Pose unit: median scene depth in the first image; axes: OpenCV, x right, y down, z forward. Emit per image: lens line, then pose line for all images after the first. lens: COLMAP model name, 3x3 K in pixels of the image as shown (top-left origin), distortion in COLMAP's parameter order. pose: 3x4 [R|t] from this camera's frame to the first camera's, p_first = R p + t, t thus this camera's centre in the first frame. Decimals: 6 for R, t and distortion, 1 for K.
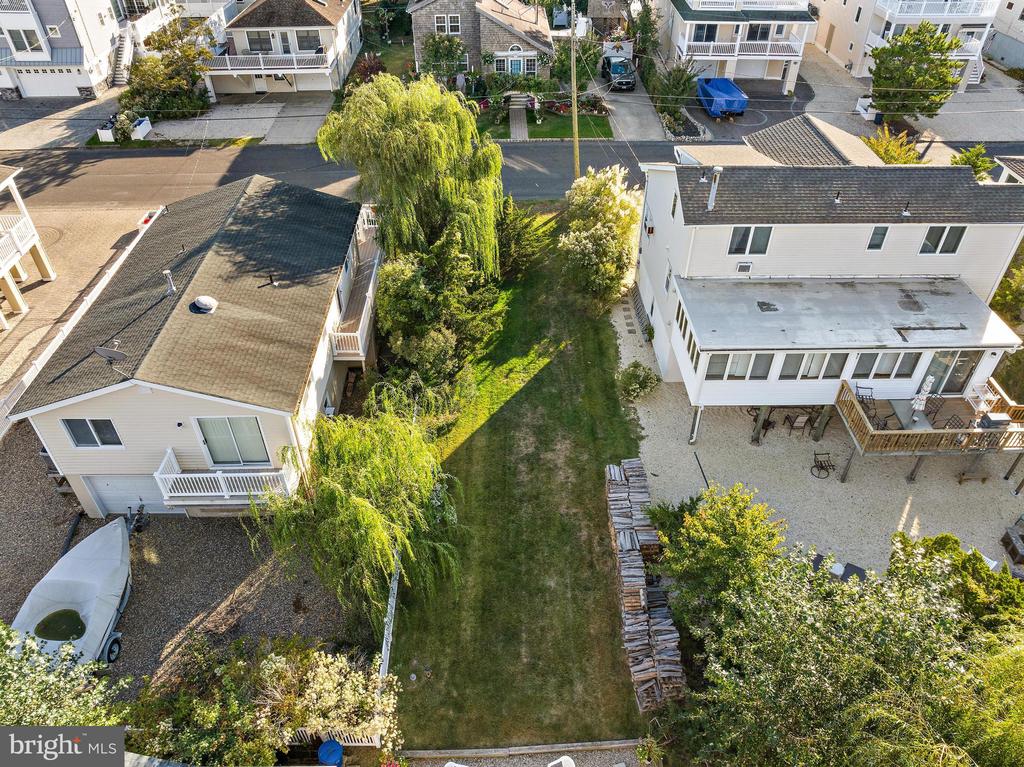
lens RADIAL K [[722.3, 0, 517.0], [0, 722.3, 386.2], [0, 0, 1]] dist [-0.043774, 0.012538]
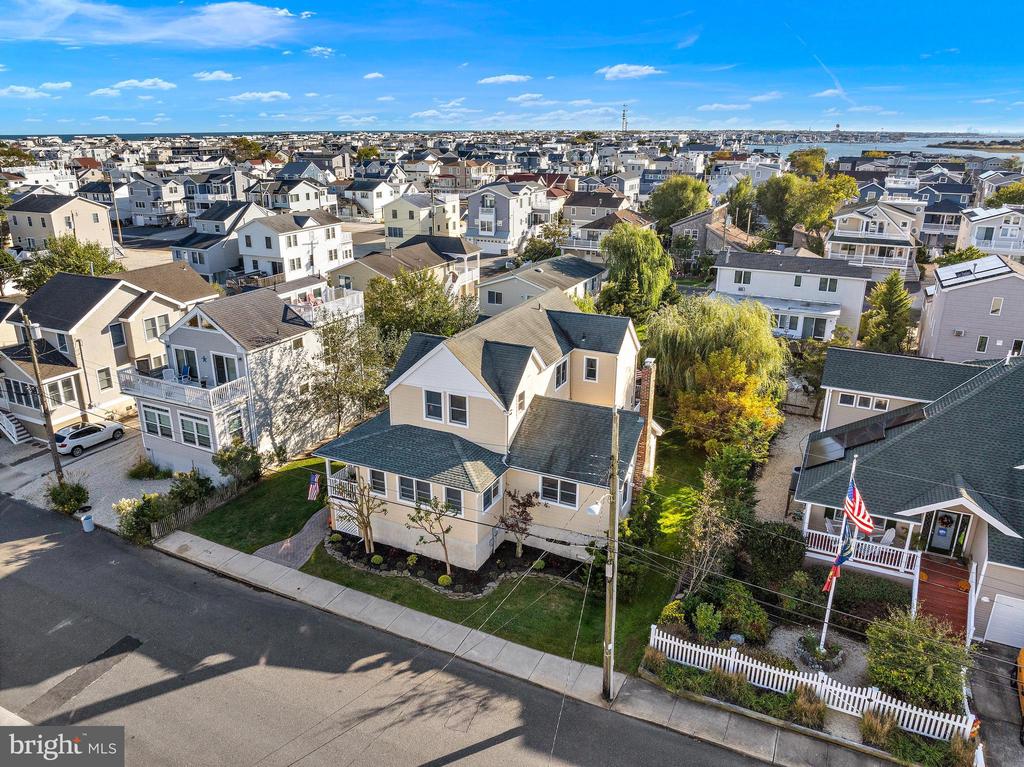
lens RADIAL K [[722.3, 0, 507.3], [0, 722.3, 375.4], [0, 0, 1]] dist [-0.043774, 0.012538]
pose [[0.886013, 0.147742, -0.439492, 0.358210], [-0.297455, 0.908227, -0.294353, 0.519342], [0.355670, 0.391530, 0.848648, -0.610698]]
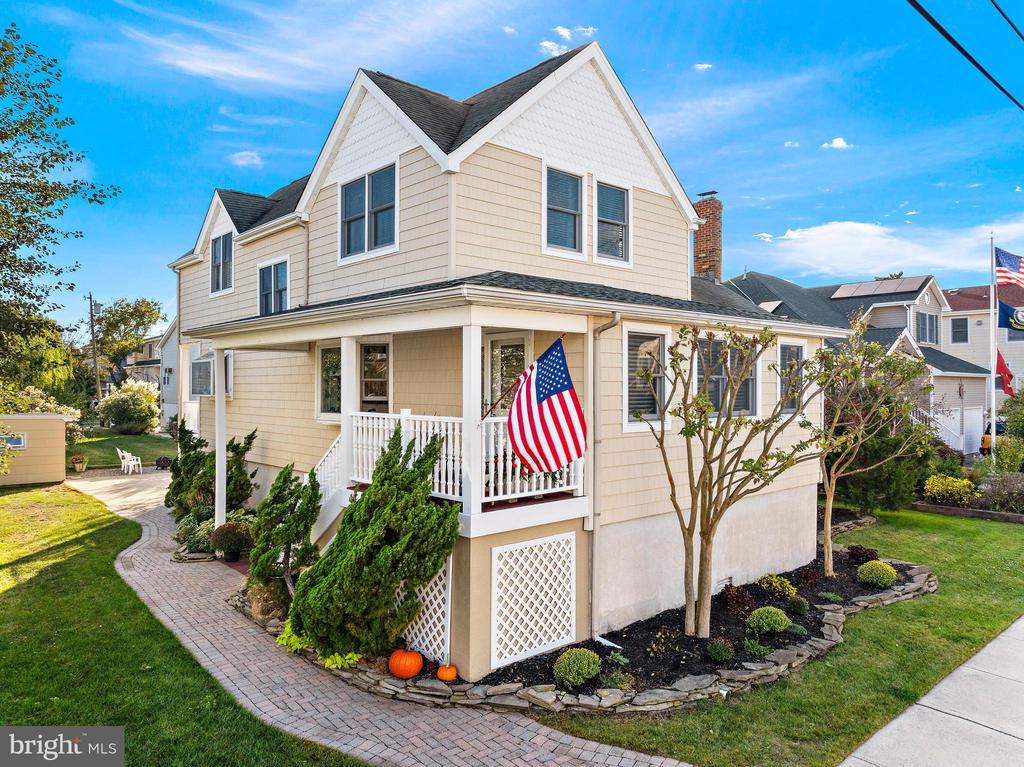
lens RADIAL K [[722.3, 0, 514.2], [0, 722.3, 389.3], [0, 0, 1]] dist [-0.043774, 0.012538]
pose [[0.755332, -0.000962, 0.655342, -0.156048], [0.418064, 0.770799, -0.480720, 0.529056], [-0.504674, 0.637078, 0.582611, -0.166095]]
